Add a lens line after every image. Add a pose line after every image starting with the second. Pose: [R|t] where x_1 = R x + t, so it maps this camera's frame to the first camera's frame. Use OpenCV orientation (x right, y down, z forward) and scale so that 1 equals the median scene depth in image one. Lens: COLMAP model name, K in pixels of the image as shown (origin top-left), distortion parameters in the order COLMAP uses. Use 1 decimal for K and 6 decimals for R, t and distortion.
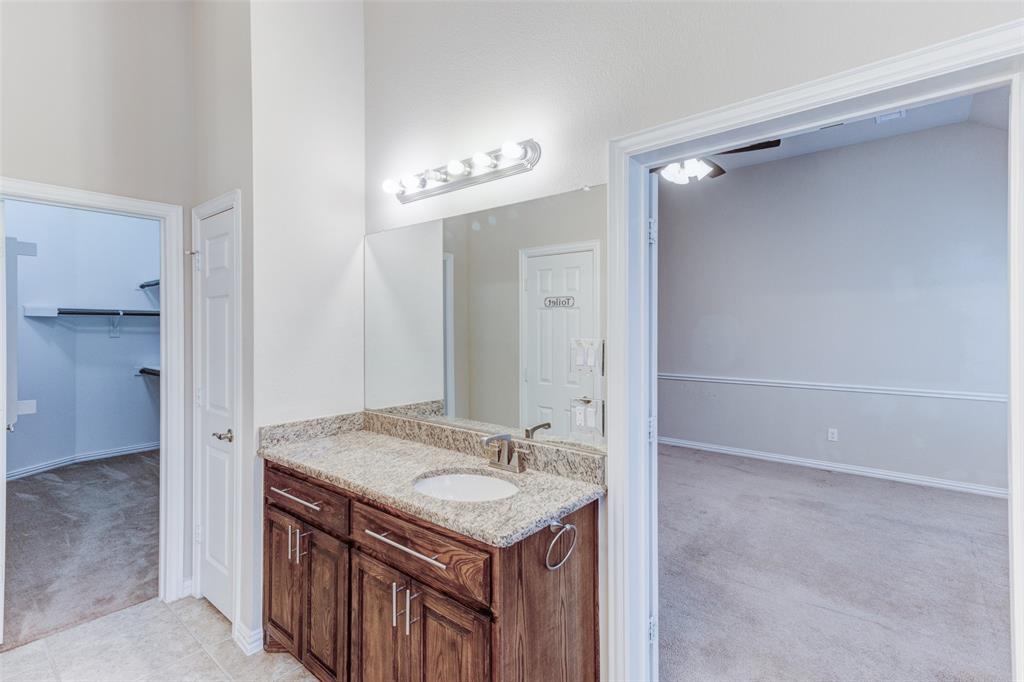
lens RADIAL K [[474.6, 0, 512.5], [0, 474.6, 334.0], [0, 0, 1]] dist [0.021697, 0.000728]
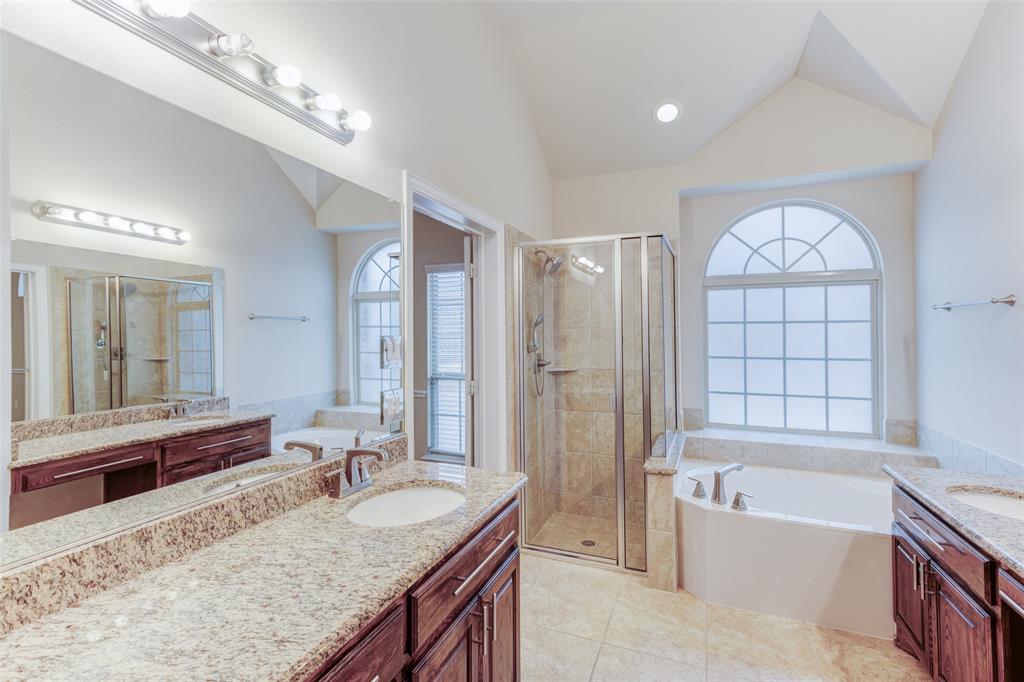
lens RADIAL K [[474.6, 0, 512.5], [0, 474.6, 334.0], [0, 0, 1]] dist [0.021697, 0.000728]
pose [[-0.309936, -0.002155, 0.950755, -0.904073], [0.007430, 0.999961, 0.004689, 0.003517], [-0.950728, 0.008518, -0.309908, 0.991489]]
